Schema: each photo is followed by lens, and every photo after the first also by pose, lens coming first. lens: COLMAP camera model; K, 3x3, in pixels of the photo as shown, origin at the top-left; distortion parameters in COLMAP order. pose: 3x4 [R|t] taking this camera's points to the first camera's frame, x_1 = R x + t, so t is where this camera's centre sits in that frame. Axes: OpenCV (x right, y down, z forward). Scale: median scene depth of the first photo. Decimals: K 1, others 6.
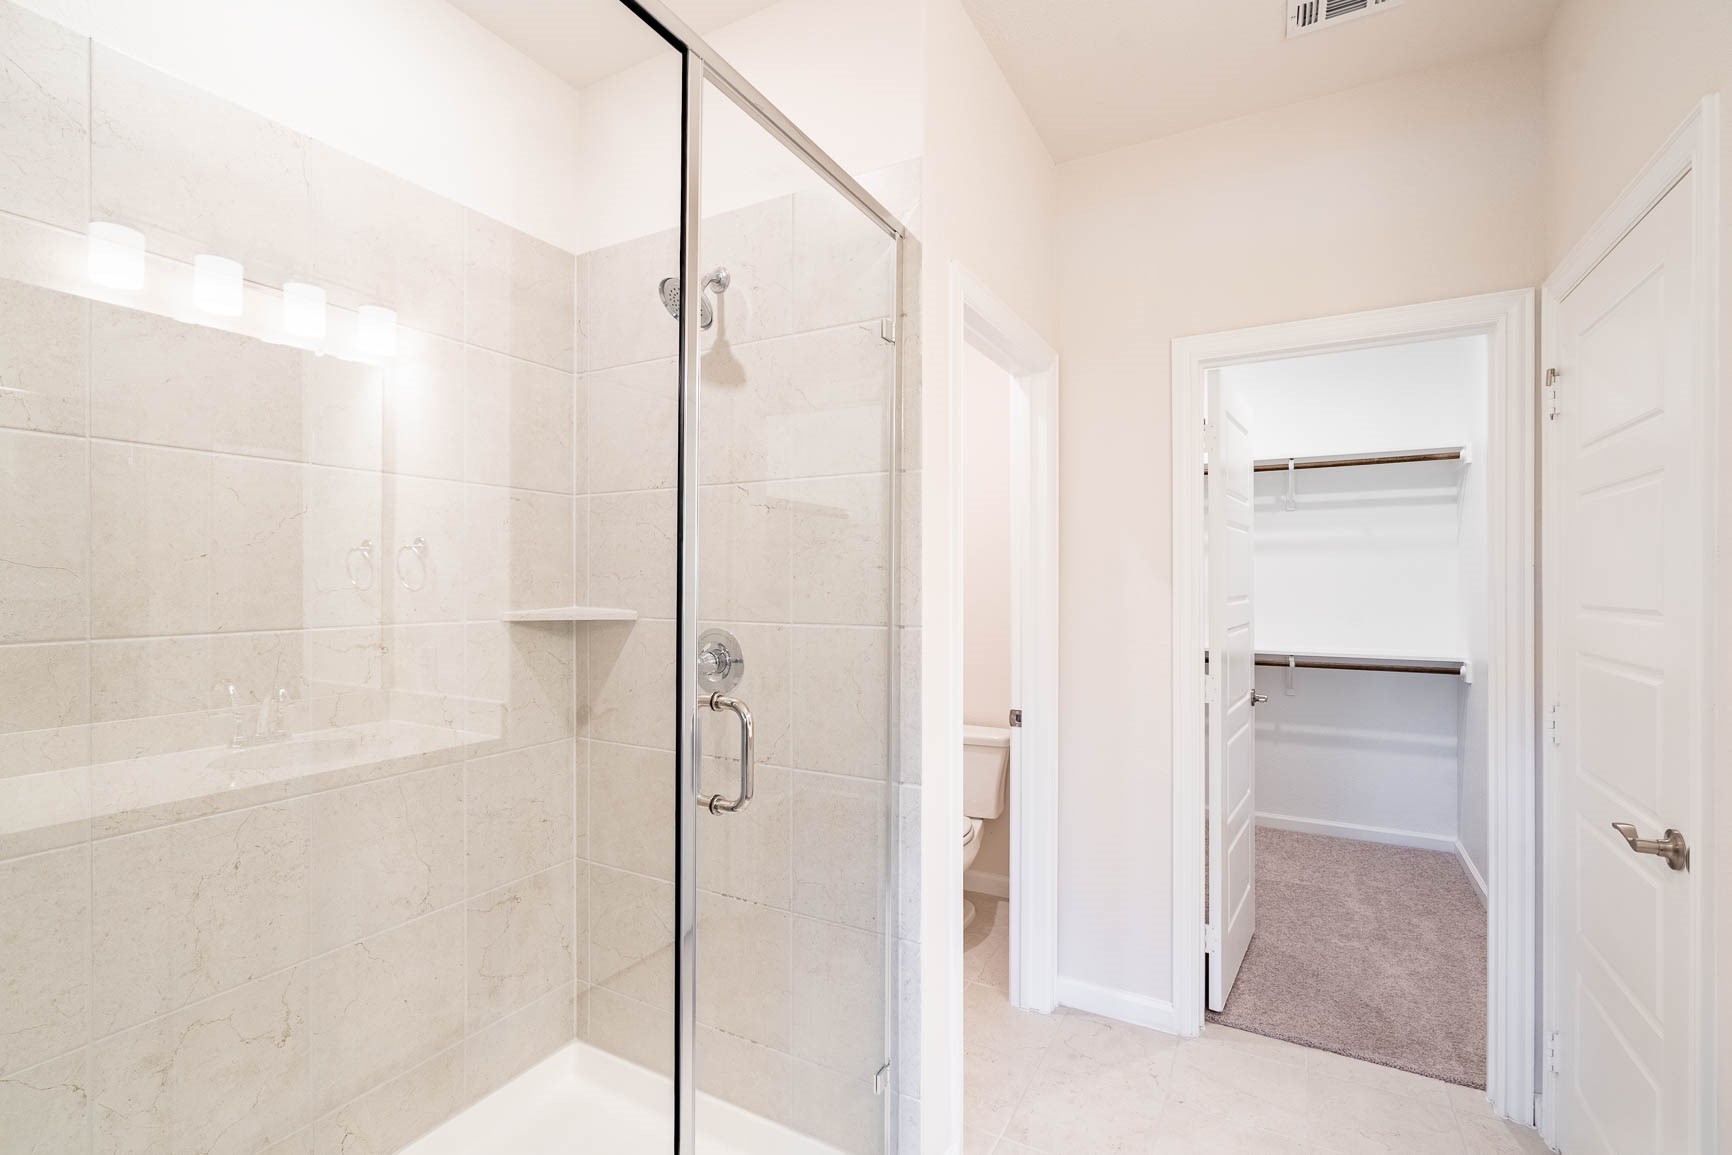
lens RADIAL K [[781.2, 0, 863.9], [0, 781.2, 582.2], [0, 0, 1]] dist [-0.005293, 0.002426]
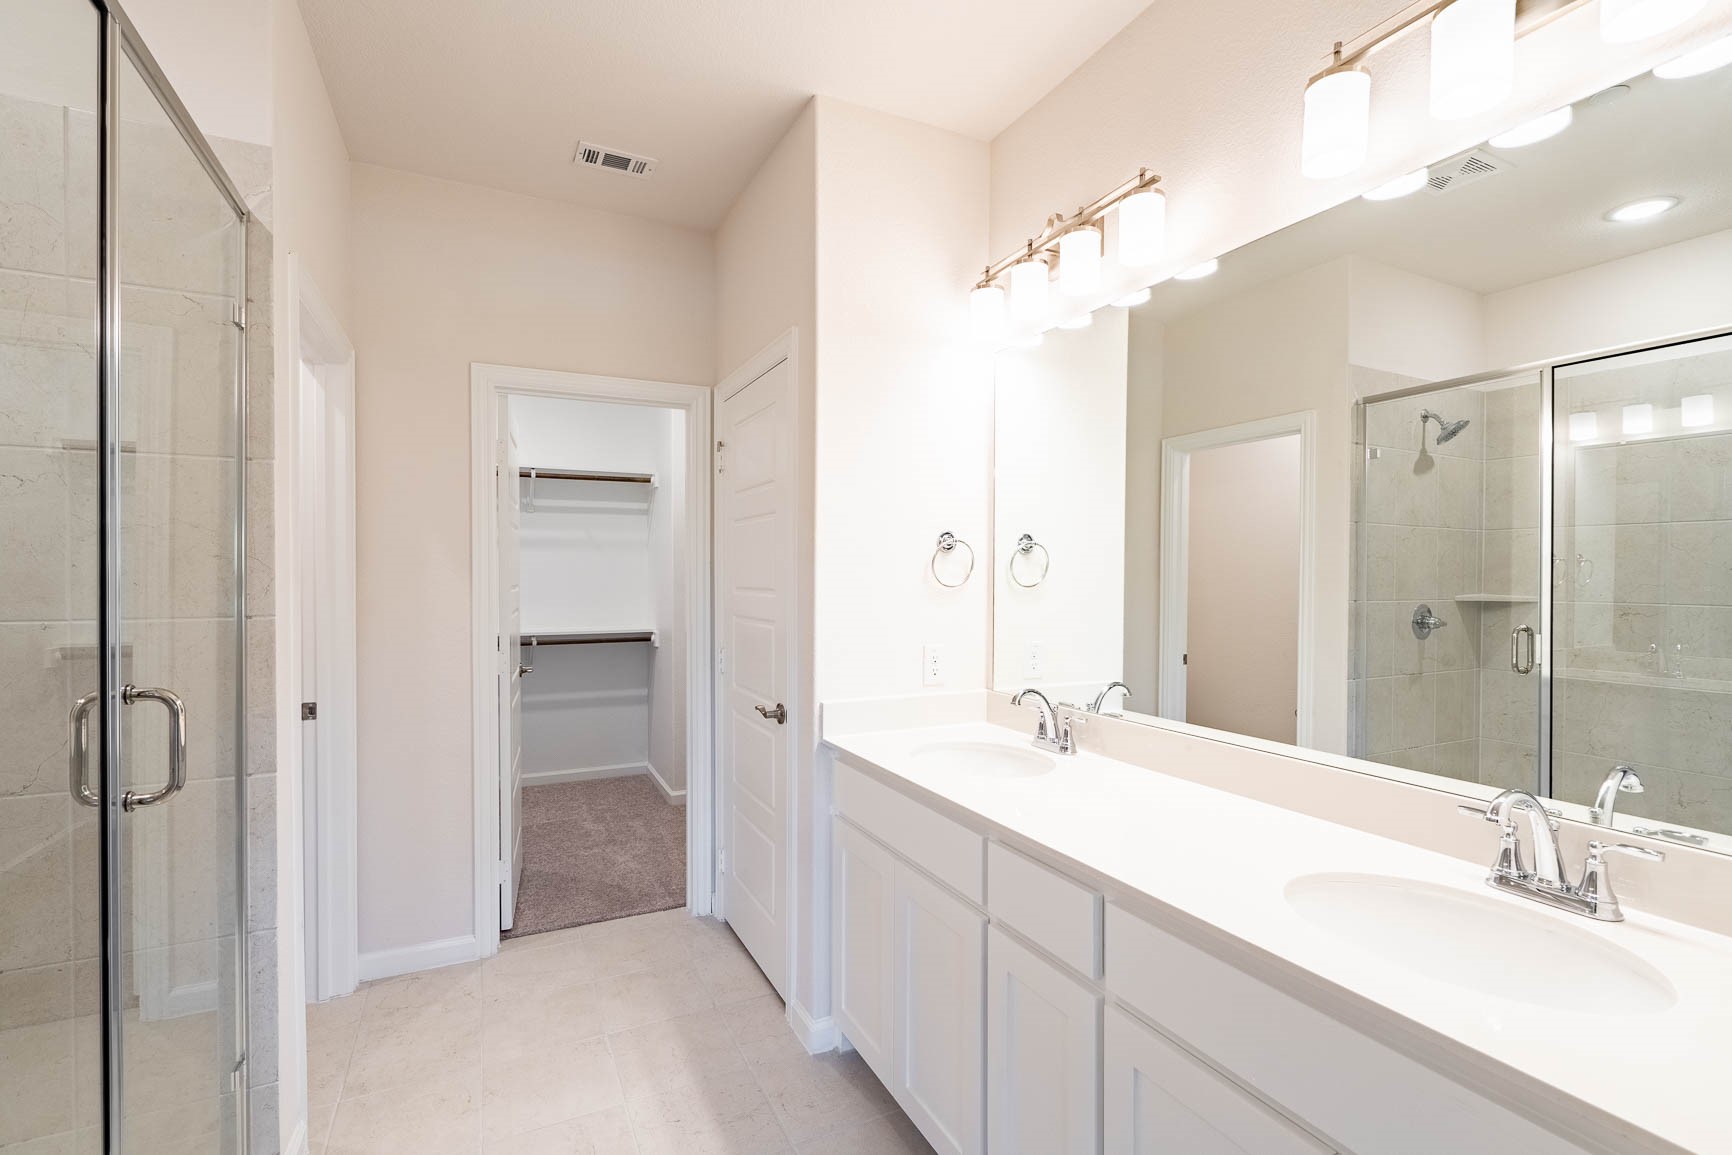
lens RADIAL K [[781.2, 0, 866.6], [0, 781.2, 578.8], [0, 0, 1]] dist [-0.005293, 0.002426]
pose [[0.570855, -0.004212, 0.821040, -0.218183], [-0.000128, 0.999986, 0.005219, 0.002492], [-0.821051, -0.003084, 0.570846, -0.140862]]
